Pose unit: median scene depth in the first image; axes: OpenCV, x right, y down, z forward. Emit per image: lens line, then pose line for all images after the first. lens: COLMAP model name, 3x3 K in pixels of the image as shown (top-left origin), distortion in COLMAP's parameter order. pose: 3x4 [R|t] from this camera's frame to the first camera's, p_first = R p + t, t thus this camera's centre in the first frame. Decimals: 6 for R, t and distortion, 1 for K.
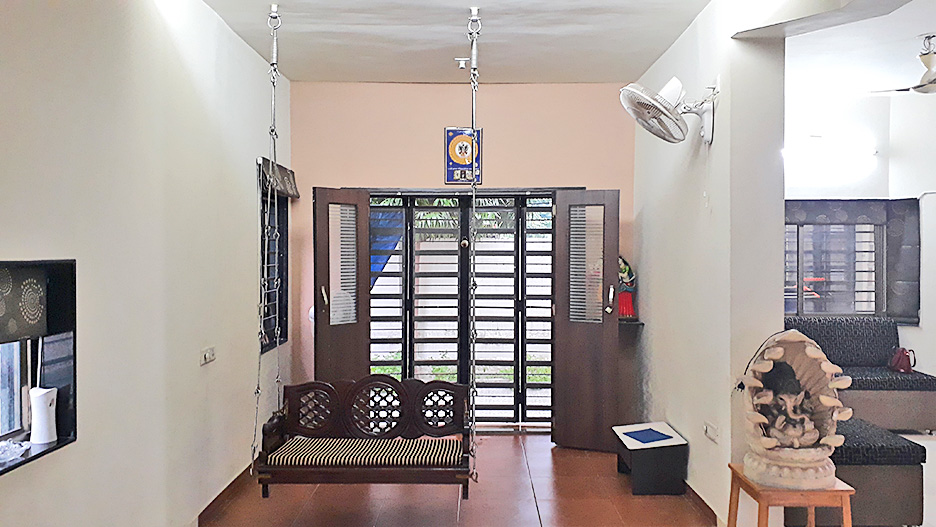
lens RADIAL K [[743.1, 0, 480.6], [0, 743.1, 262.2], [0, 0, 1]] dist [0.121813, -0.211927]
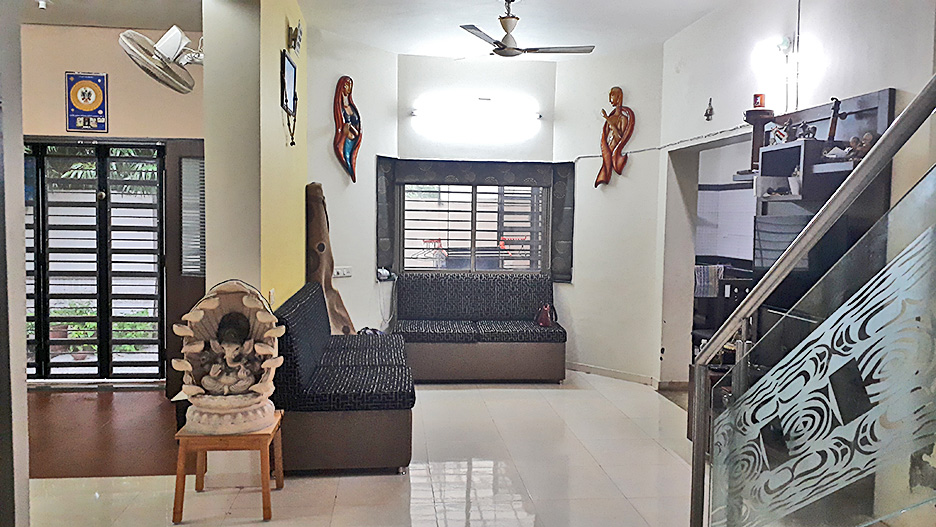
lens RADIAL K [[743.1, 0, 480.6], [0, 743.1, 262.2], [0, 0, 1]] dist [0.121813, -0.211927]
pose [[0.992412, 0.007974, 0.122694, 0.358487], [-0.014219, 0.998643, 0.050108, 0.005378], [-0.122128, -0.051473, 0.991179, -0.026420]]
